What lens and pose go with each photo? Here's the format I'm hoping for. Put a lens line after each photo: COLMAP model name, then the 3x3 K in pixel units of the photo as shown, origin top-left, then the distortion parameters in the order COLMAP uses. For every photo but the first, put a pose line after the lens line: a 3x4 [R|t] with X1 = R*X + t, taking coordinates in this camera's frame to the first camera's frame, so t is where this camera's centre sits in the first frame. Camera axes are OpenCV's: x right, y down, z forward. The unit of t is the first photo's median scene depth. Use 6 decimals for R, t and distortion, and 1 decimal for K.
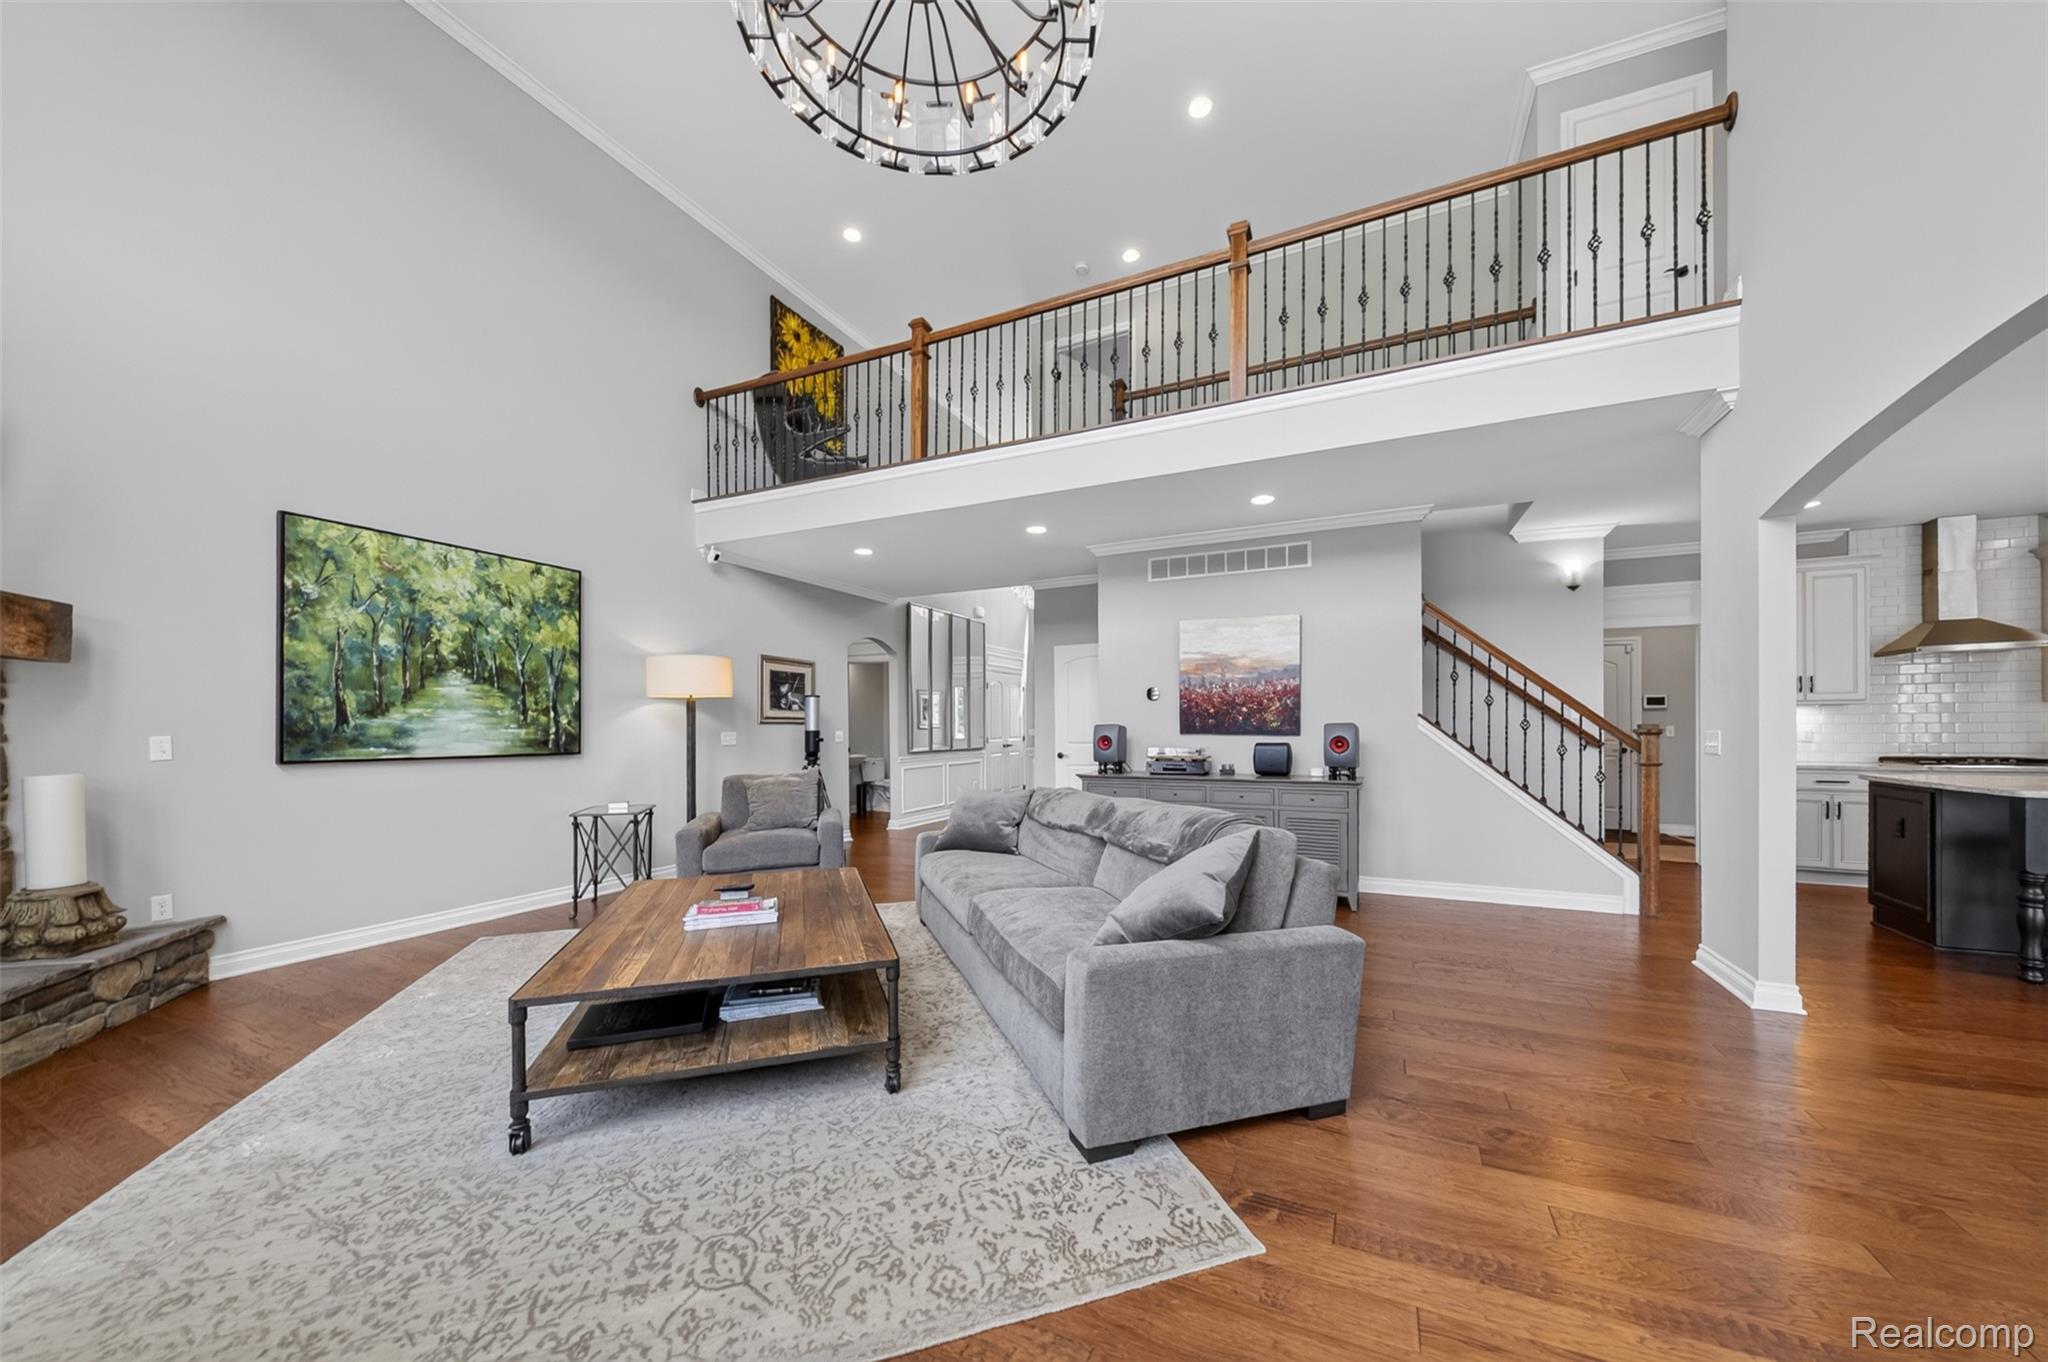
lens RADIAL K [[713.0, 0, 1058.9], [0, 713.0, 732.5], [0, 0, 1]] dist [-0.001510, -0.000954]
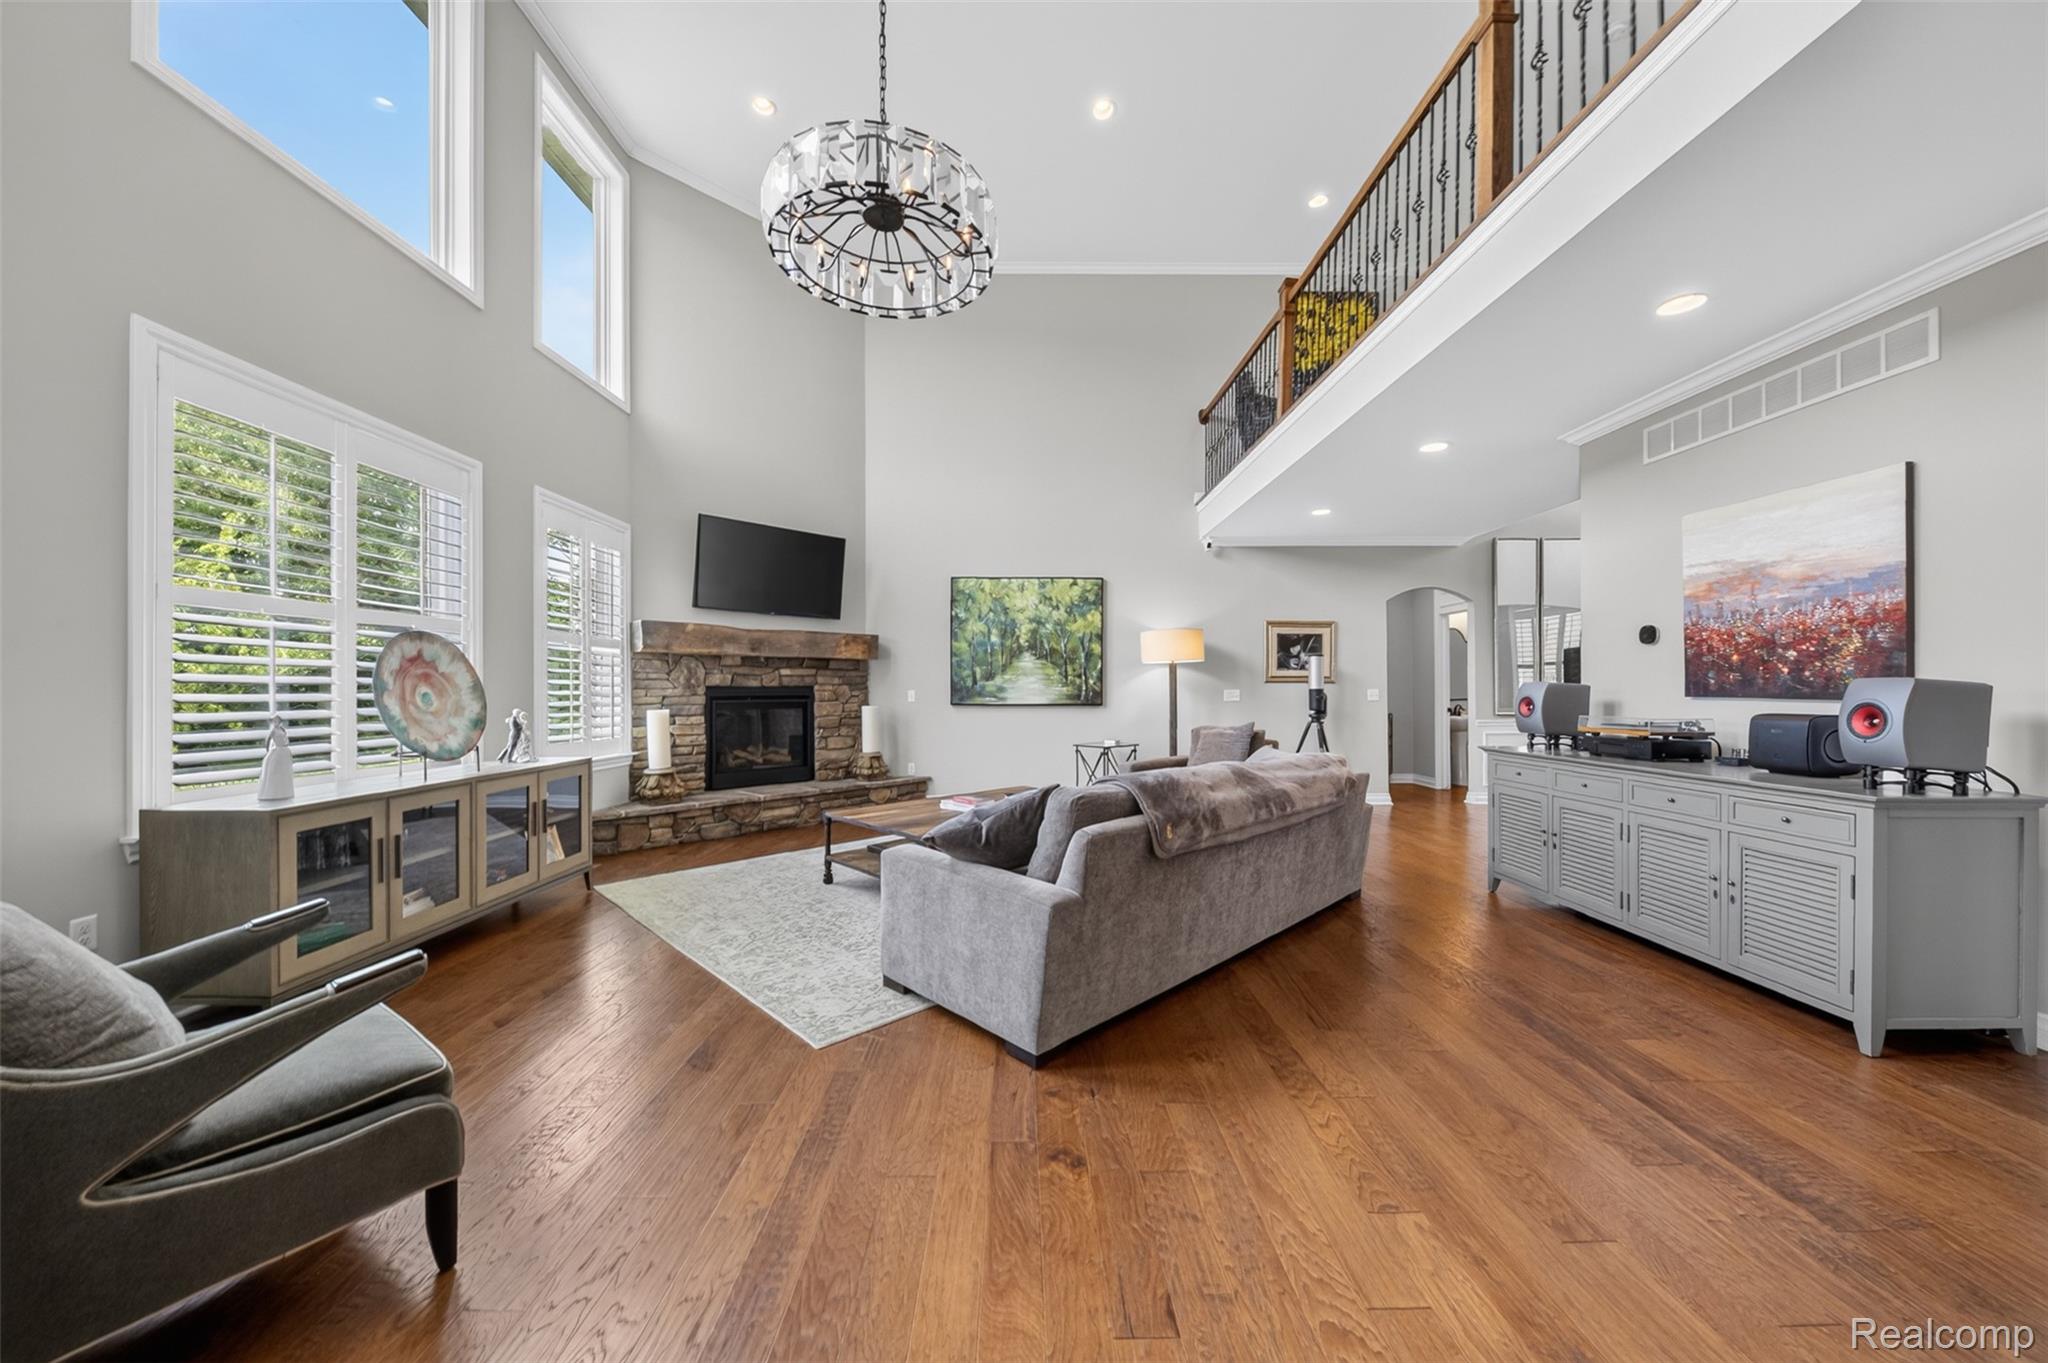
lens RADIAL K [[713.0, 0, 1024.1], [0, 713.0, 688.3], [0, 0, 1]] dist [-0.001510, -0.000954]
pose [[0.427025, 0.002601, -0.904236, 0.601594], [-0.004554, 0.999989, 0.000725, -0.003785], [0.904228, 0.003808, 0.427033, 0.255316]]
